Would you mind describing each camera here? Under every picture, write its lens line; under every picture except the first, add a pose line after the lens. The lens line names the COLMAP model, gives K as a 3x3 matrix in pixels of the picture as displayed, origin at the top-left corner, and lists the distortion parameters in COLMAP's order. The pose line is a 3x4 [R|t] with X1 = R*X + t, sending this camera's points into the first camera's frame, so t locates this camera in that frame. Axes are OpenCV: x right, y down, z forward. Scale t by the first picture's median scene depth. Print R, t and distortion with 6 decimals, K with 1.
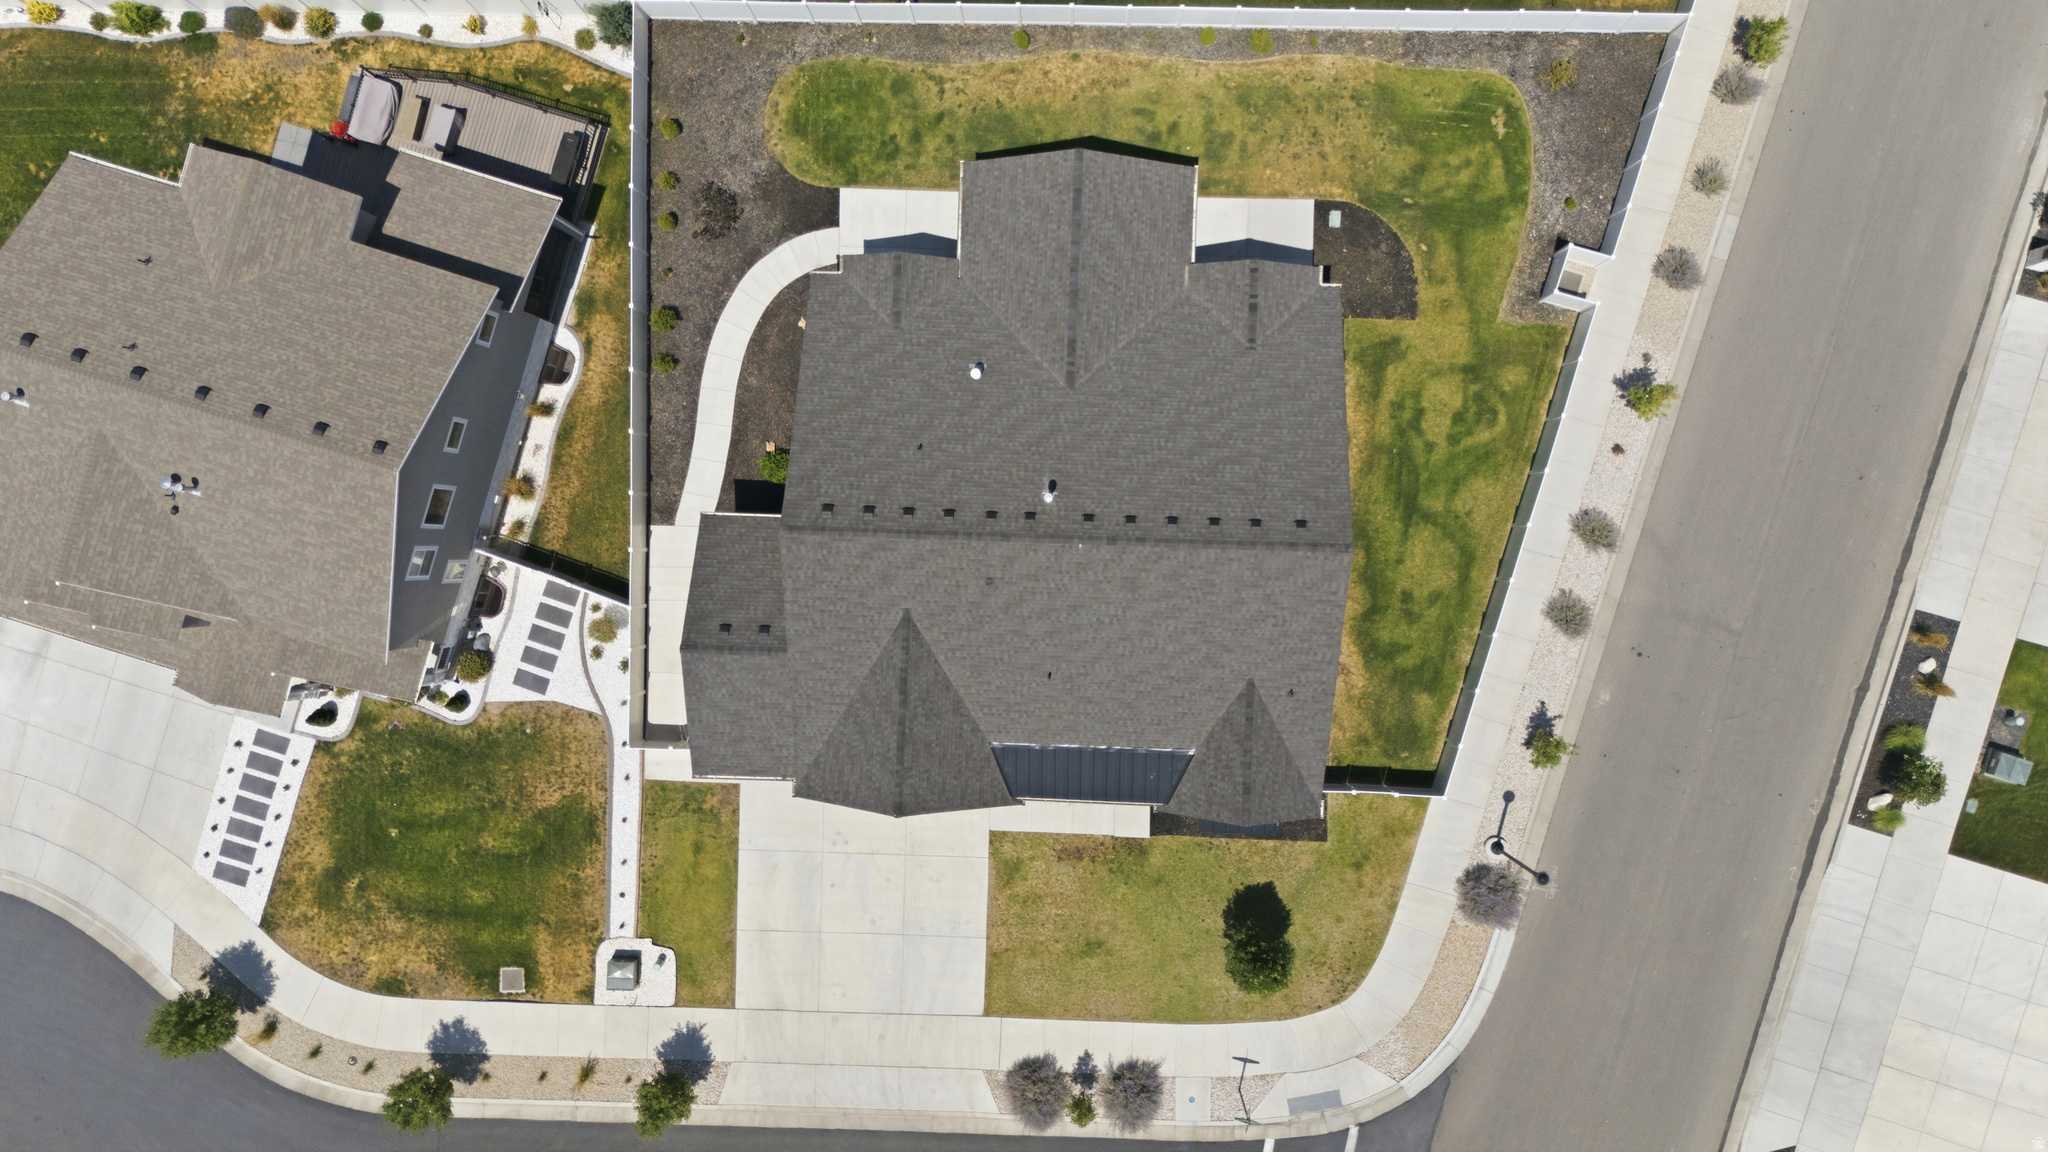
lens RADIAL K [[1524.9, 0, 1019.7], [0, 1524.9, 572.9], [0, 0, 1]] dist [0.040303, -0.007178]
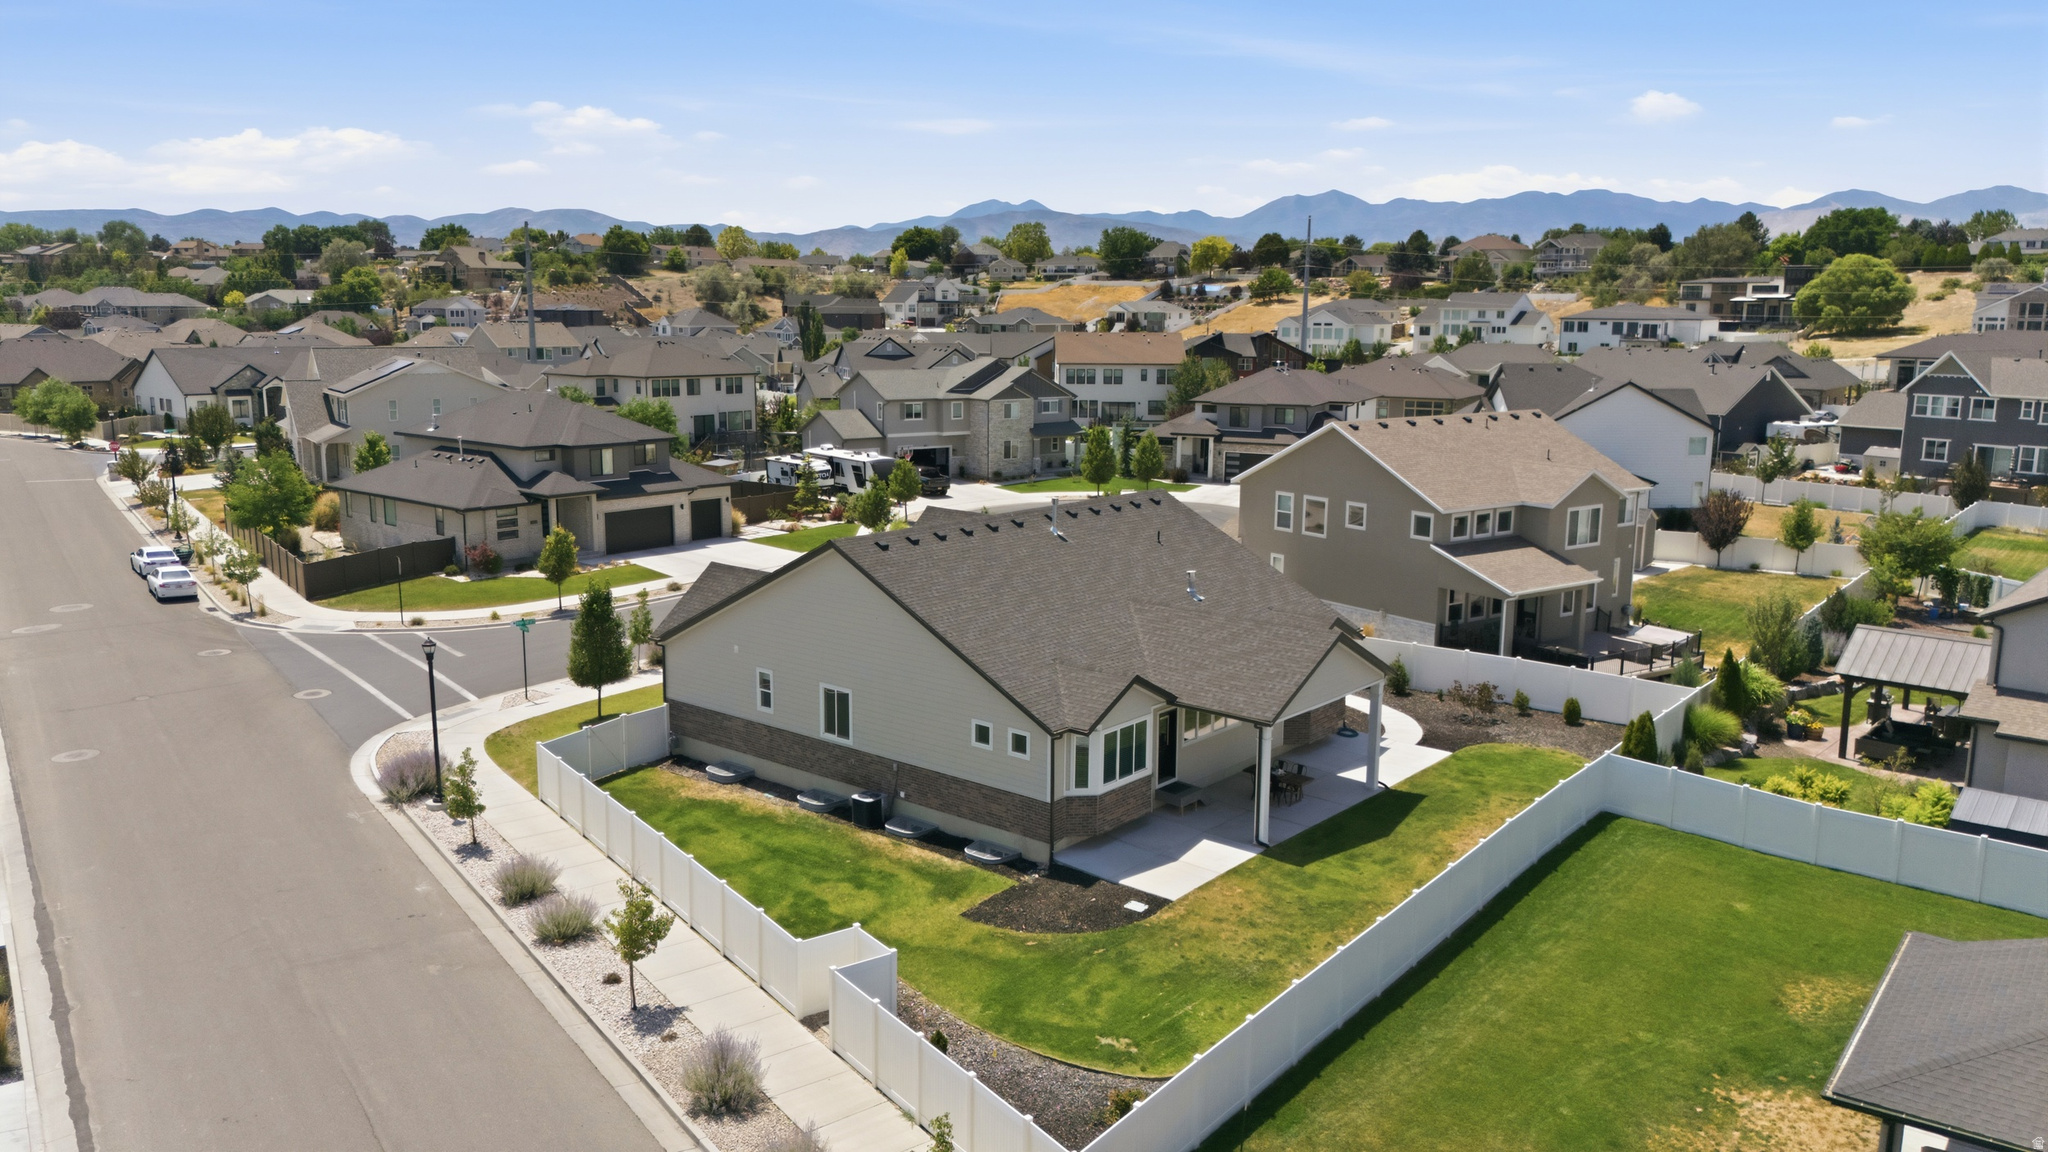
lens RADIAL K [[1524.9, 0, 1018.8], [0, 1524.9, 576.9], [0, 0, 1]] dist [0.040303, -0.007178]
pose [[-0.614601, 0.167786, -0.770788, 0.767487], [-0.788826, -0.125384, 0.601691, -0.599840], [0.004311, 0.977817, 0.209415, 0.692028]]
